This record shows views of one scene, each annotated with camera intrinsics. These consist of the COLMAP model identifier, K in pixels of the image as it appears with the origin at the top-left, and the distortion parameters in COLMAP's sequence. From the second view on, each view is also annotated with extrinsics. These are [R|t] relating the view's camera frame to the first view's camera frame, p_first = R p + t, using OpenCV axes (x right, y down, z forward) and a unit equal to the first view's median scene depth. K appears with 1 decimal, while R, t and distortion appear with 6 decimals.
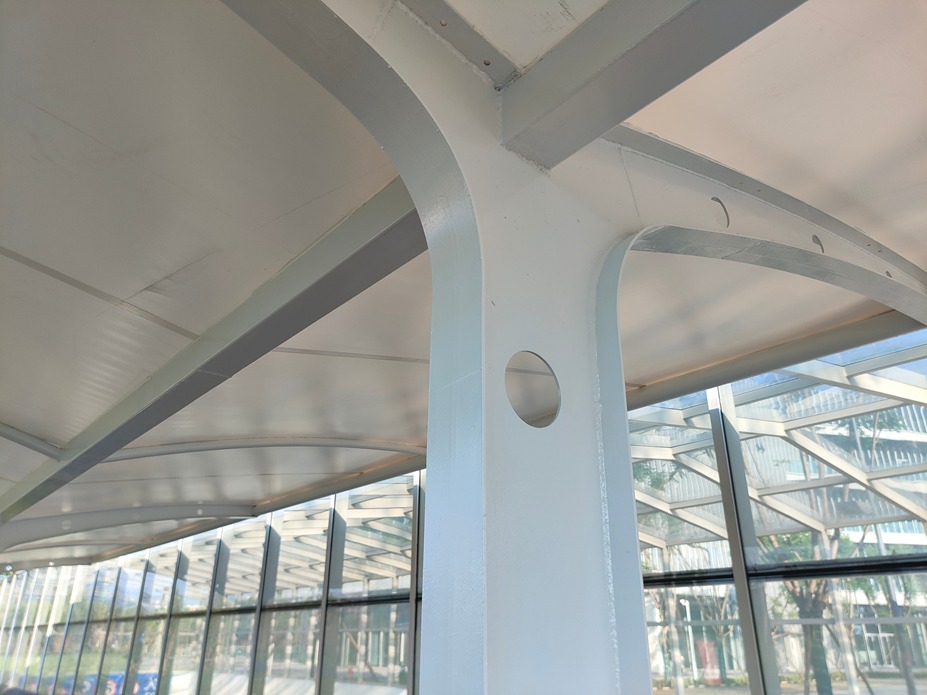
lens RADIAL K [[697.7, 0, 460.8], [0, 697.7, 347.7], [0, 0, 1]] dist [0.033735, -0.023522]
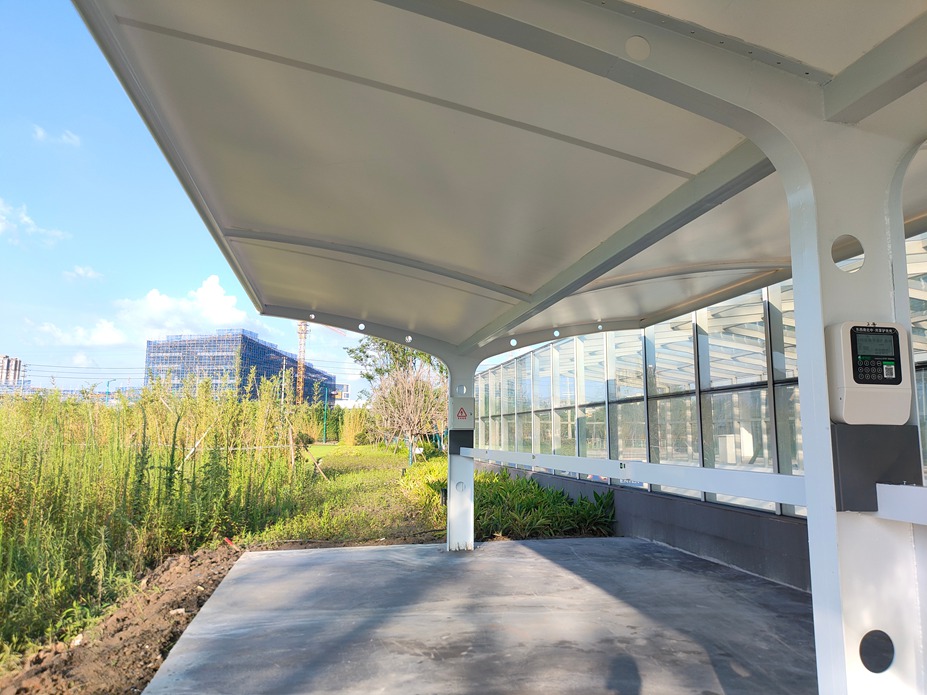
lens RADIAL K [[689.7, 0, 462.9], [0, 689.7, 343.8], [0, 0, 1]] dist [0.035985, -0.027032]
pose [[0.874096, -0.067194, -0.481083, -0.410212], [0.189431, 0.959126, 0.210221, 0.158554], [0.447294, -0.274886, 0.851097, 0.325487]]
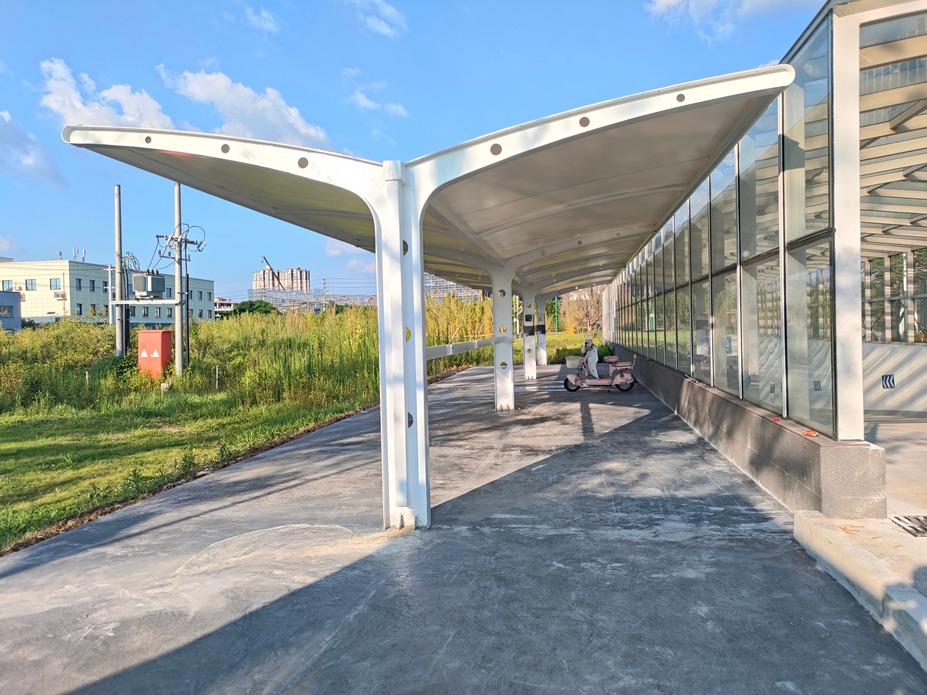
lens RADIAL K [[683.9, 0, 461.0], [0, 683.9, 345.9], [0, 0, 1]] dist [0.052438, -0.028365]
pose [[0.654177, -0.007217, -0.756307, 0.811474], [0.324351, 0.906015, 0.271906, -0.241356], [0.683263, -0.423184, 0.595035, -0.641455]]
